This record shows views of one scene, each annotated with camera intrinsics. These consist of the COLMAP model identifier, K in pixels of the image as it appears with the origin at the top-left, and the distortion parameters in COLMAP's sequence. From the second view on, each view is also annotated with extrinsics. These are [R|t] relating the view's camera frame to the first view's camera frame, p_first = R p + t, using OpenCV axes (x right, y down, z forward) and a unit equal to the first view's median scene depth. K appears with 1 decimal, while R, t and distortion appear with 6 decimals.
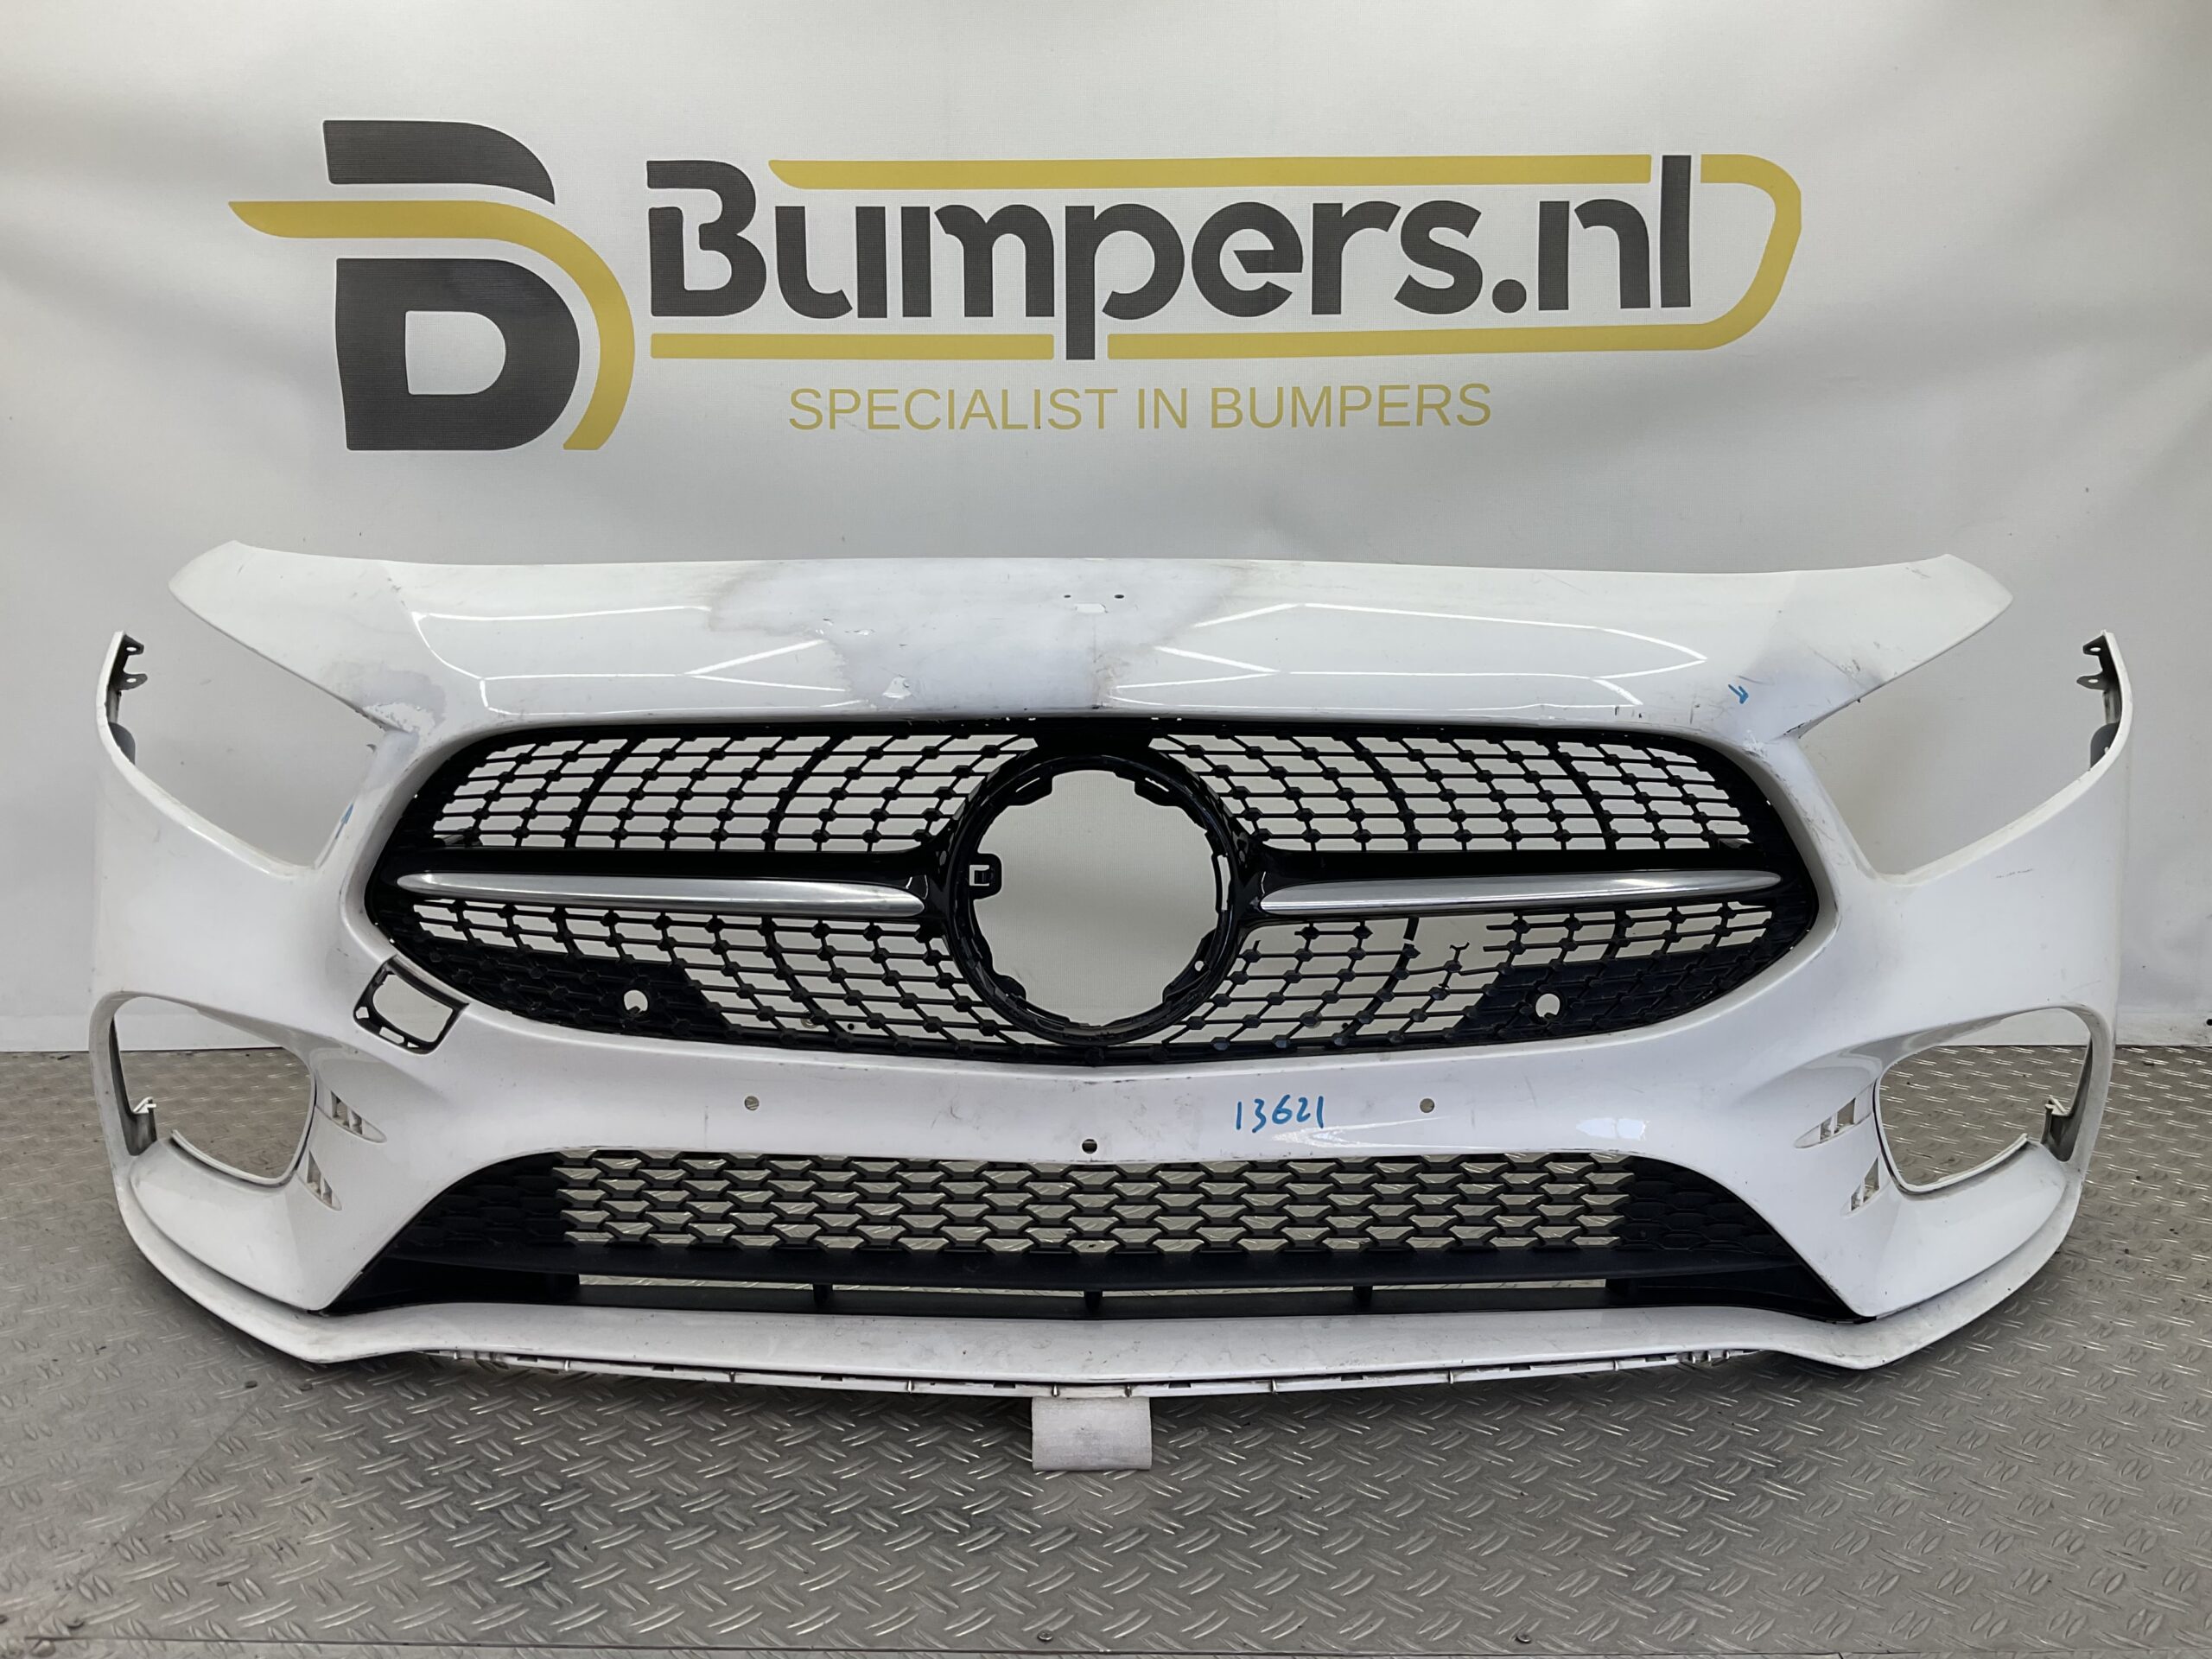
lens RADIAL K [[1939.1, 0, 1110.7], [0, 1939.1, 843.8], [0, 0, 1]] dist [0.155422, -0.389546]
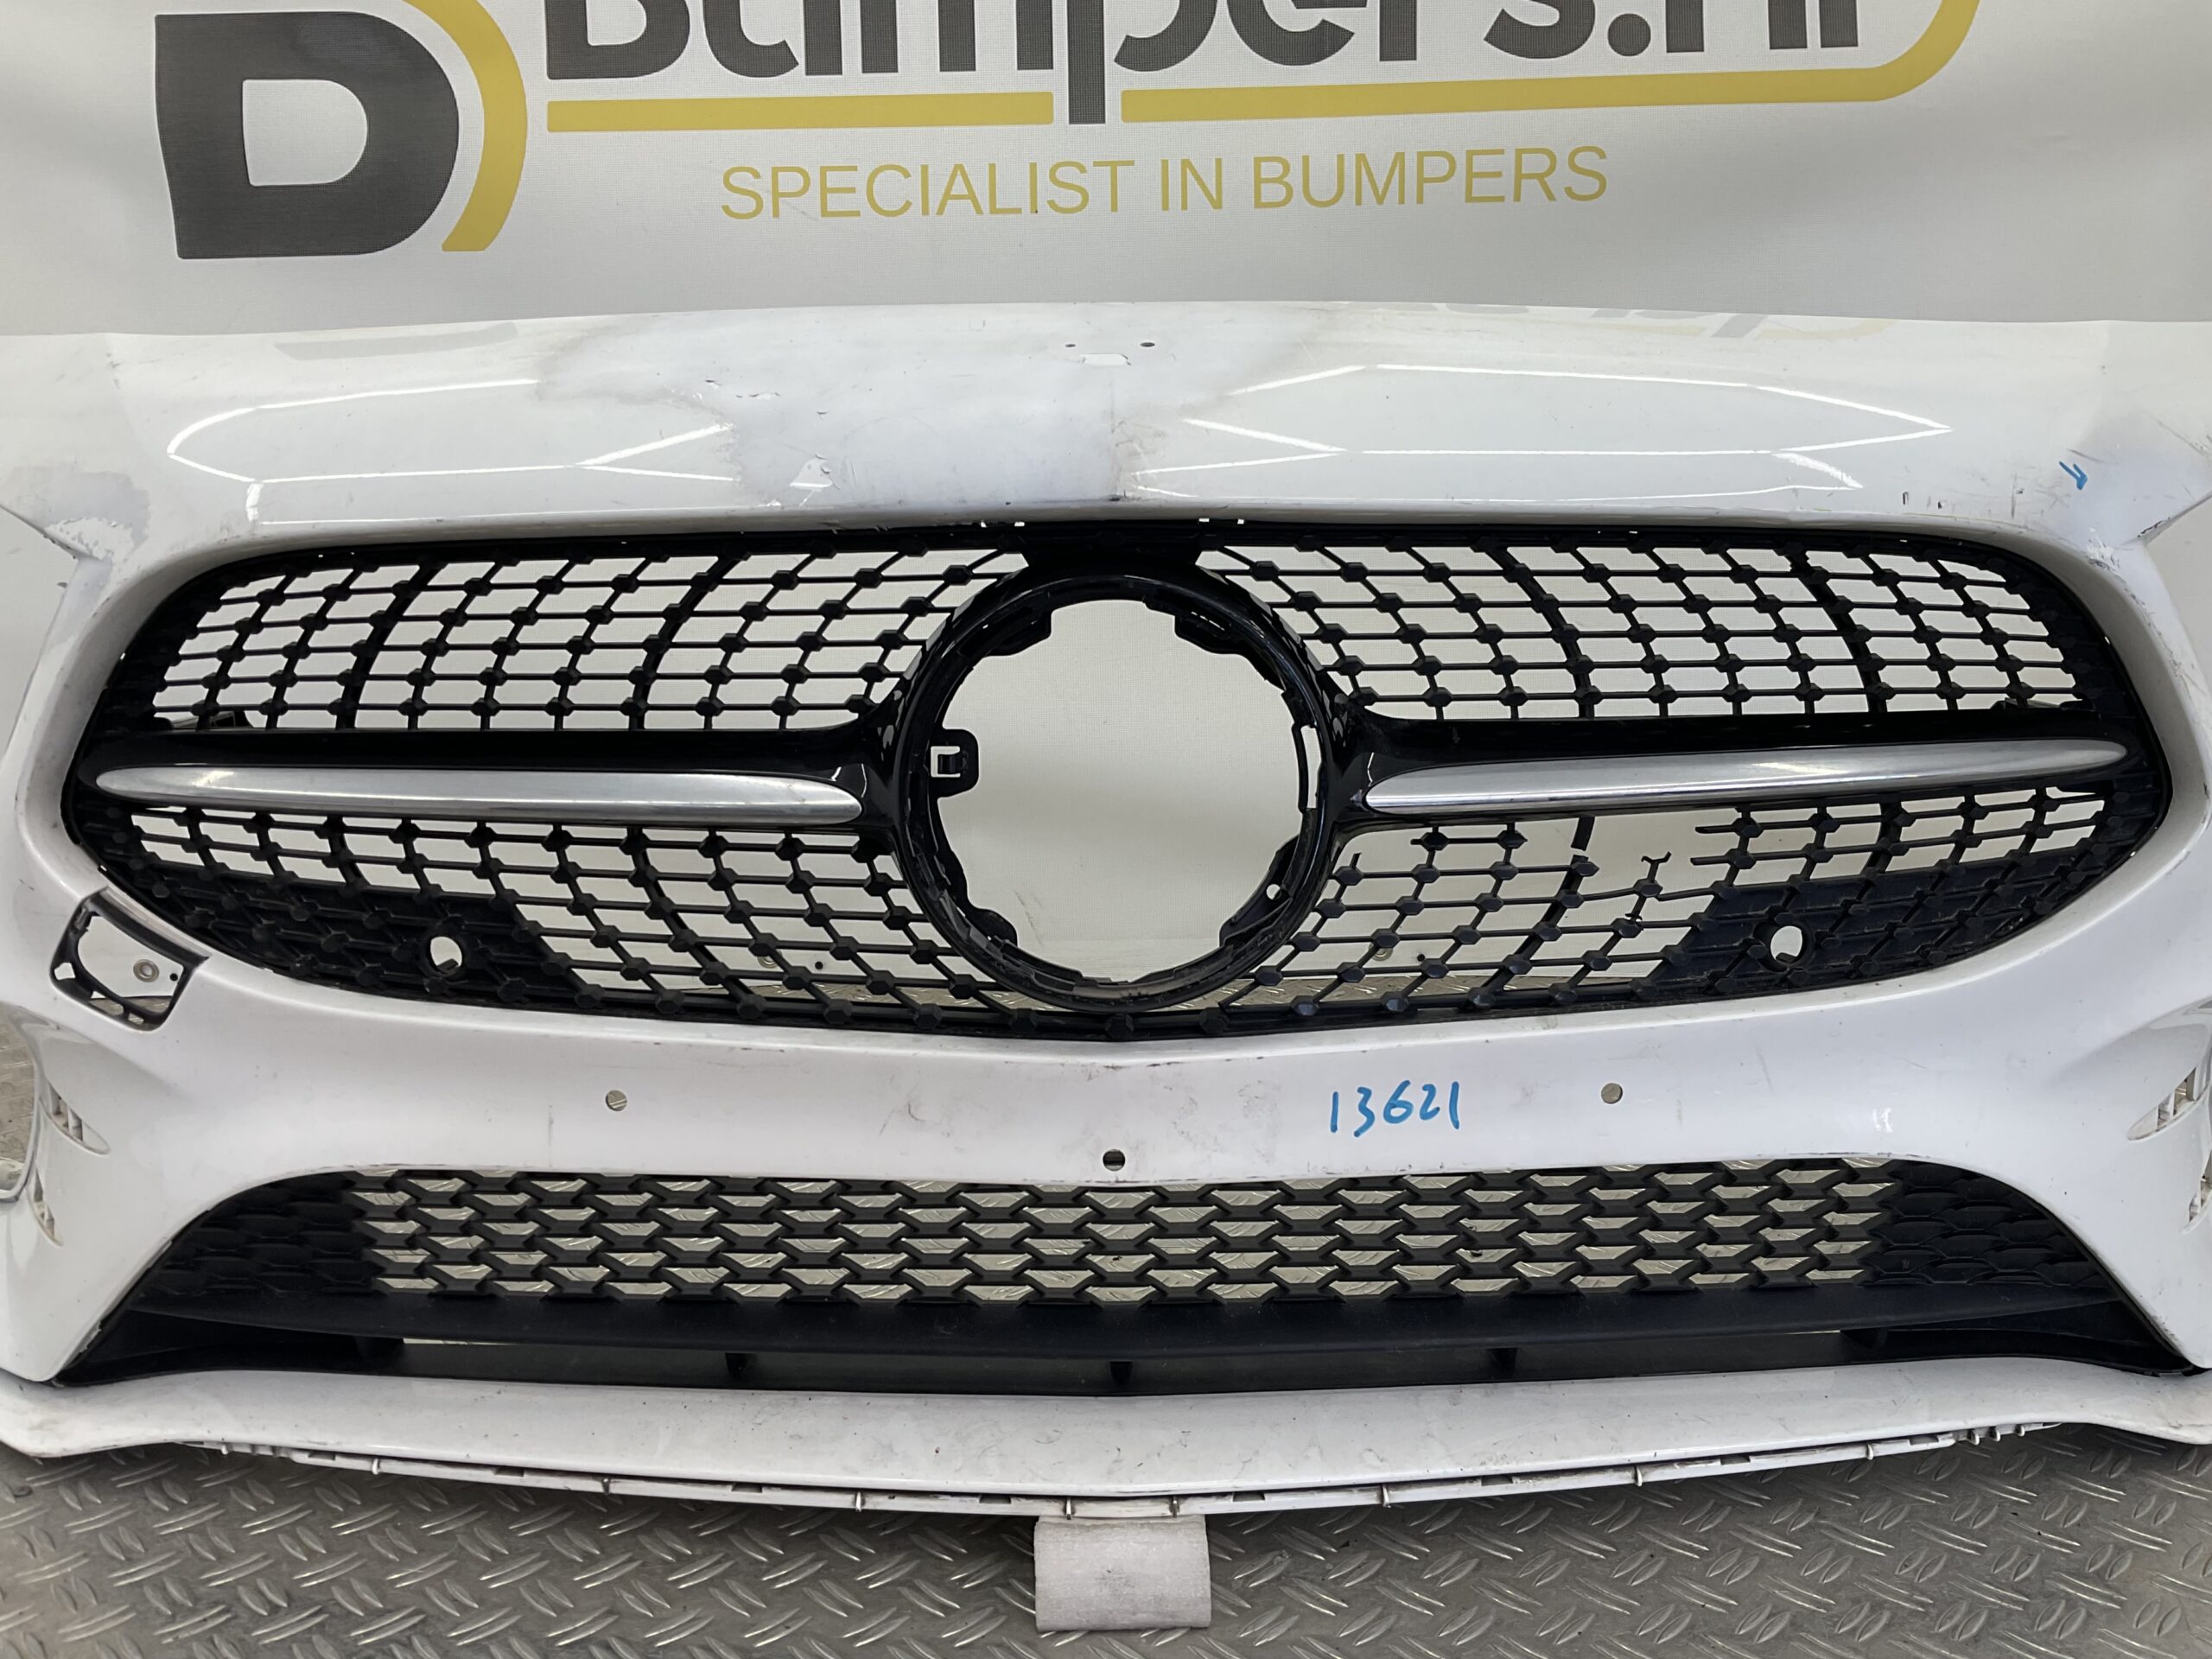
lens RADIAL K [[1902.9, 0, 1115.8], [0, 1902.9, 857.6], [0, 0, 1]] dist [0.098368, -0.221718]
pose [[0.999912, -0.012119, -0.005405, -0.005173], [0.012369, 0.998729, 0.048859, 0.017501], [0.004806, -0.048922, 0.998791, 0.330946]]
